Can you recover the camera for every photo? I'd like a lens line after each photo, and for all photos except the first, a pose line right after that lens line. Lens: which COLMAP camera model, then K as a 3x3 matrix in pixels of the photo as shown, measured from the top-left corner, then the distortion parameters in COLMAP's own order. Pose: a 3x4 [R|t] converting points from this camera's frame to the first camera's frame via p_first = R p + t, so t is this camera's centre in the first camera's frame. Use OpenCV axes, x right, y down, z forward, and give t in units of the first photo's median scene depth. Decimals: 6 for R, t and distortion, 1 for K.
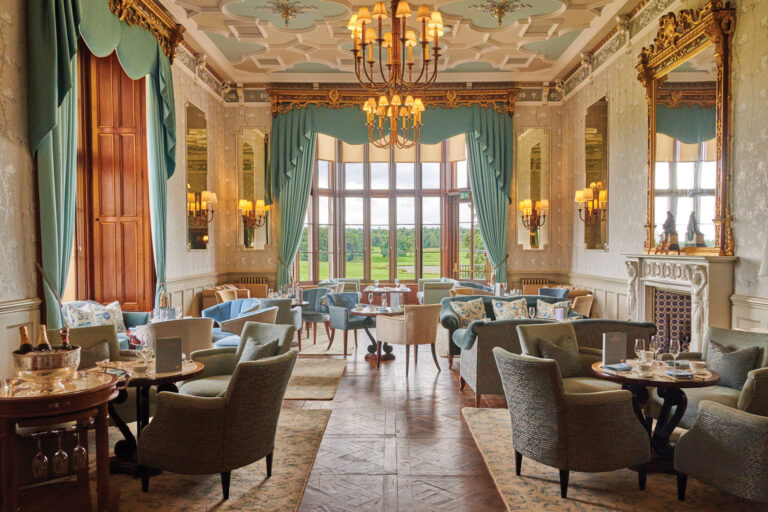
lens RADIAL K [[619.6, 0, 393.7], [0, 619.6, 255.8], [0, 0, 1]] dist [0.066703, -0.004137]
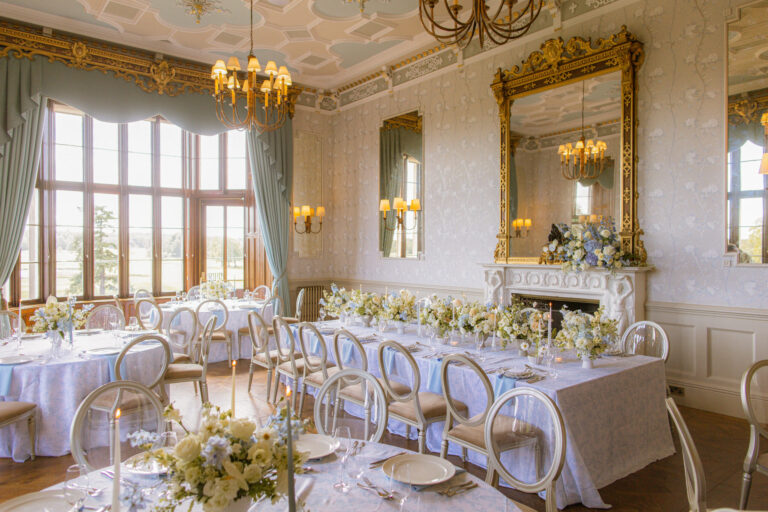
lens RADIAL K [[522.0, 0, 389.6], [0, 522.0, 253.8], [0, 0, 1]] dist [0.000120, 0.003941]
pose [[0.785275, -0.000776, 0.619146, -0.190006], [0.006130, 0.999960, -0.006522, -0.009119], [-0.619116, 0.008917, 0.785249, 0.281224]]
